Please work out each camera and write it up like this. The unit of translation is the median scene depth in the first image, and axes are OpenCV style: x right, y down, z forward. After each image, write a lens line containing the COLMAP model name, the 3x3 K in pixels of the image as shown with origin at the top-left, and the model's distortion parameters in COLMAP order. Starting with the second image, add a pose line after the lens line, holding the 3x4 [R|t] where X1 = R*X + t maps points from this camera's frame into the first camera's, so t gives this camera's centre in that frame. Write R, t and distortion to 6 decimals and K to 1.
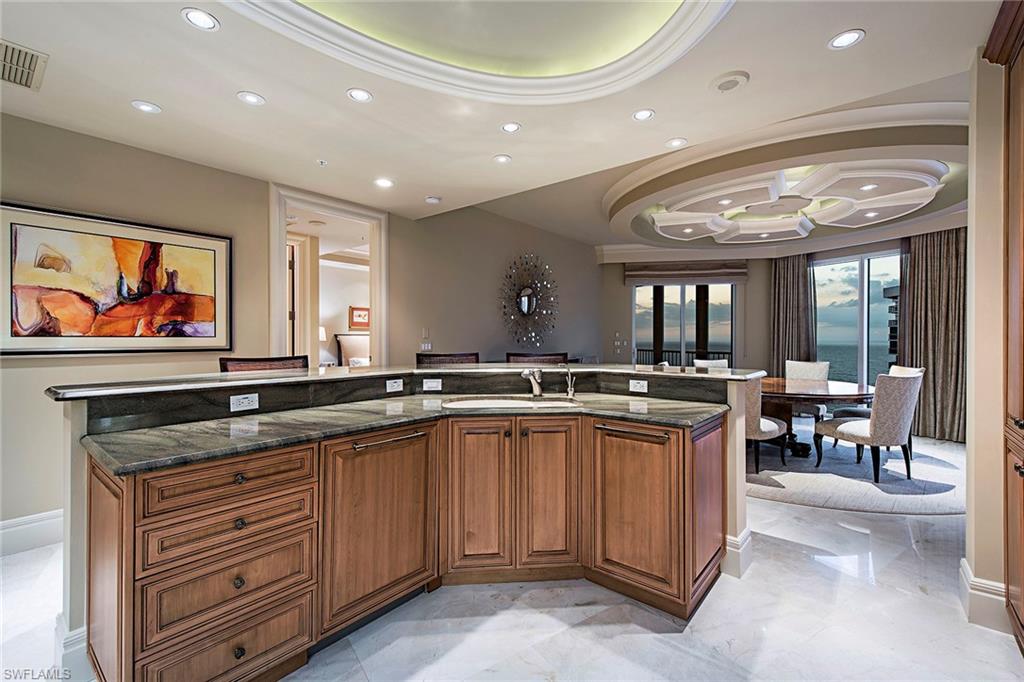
lens RADIAL K [[444.3, 0, 511.3], [0, 444.3, 341.9], [0, 0, 1]] dist [-0.000475, 0.000004]
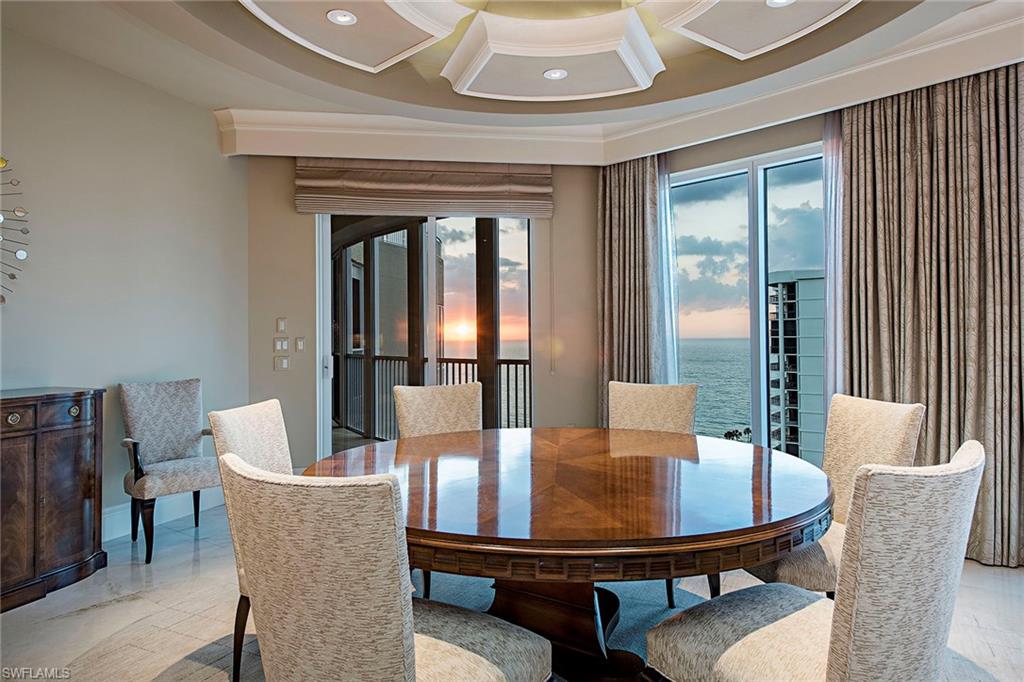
lens RADIAL K [[650.1, 0, 512.4], [0, 650.1, 338.4], [0, 0, 1]] dist [0.002035, -0.000967]
pose [[0.946404, -0.009275, 0.322853, 0.344645], [0.011830, 0.999912, -0.005953, 0.003834], [-0.322769, 0.009453, 0.946430, 0.463606]]
